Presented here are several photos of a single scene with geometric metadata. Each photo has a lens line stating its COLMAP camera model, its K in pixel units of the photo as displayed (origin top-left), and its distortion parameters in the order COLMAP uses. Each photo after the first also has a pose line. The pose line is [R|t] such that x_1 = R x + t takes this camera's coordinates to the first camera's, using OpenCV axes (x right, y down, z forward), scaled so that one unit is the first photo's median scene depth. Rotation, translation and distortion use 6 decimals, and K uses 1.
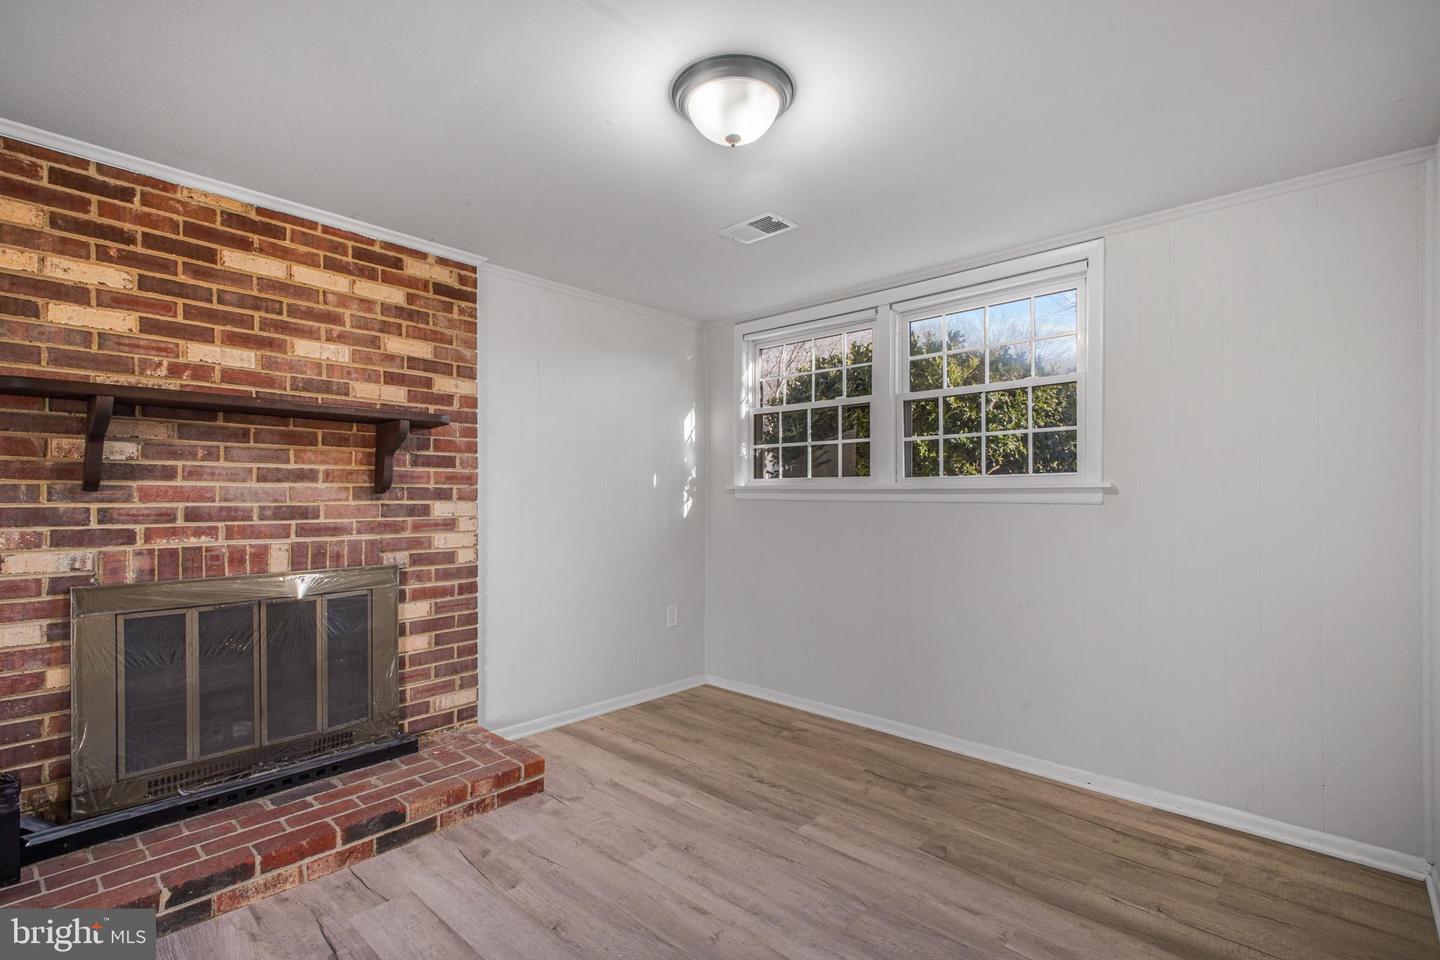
lens RADIAL K [[661.3, 0, 717.1], [0, 661.3, 492.7], [0, 0, 1]] dist [0.007765, -0.003827]
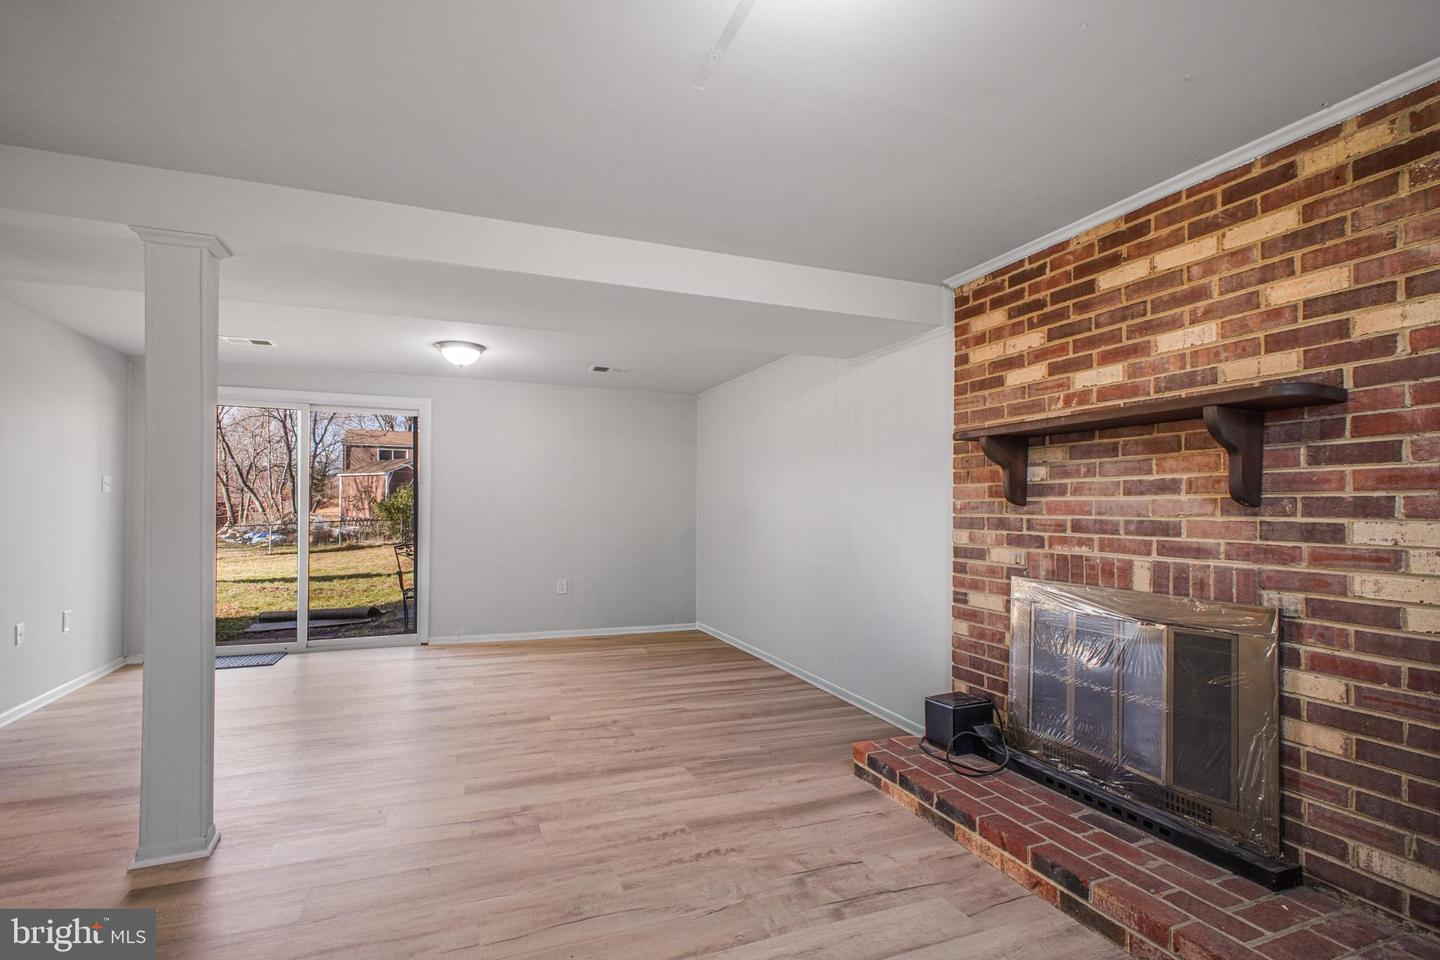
lens RADIAL K [[668.9, 0, 699.8], [0, 668.9, 504.6], [0, 0, 1]] dist [-0.004831, -0.000606]
pose [[-0.454759, -0.010506, -0.890552, 0.453985], [-0.004322, 0.999945, -0.009590, 0.009306], [0.890604, -0.000513, -0.454779, 0.859922]]
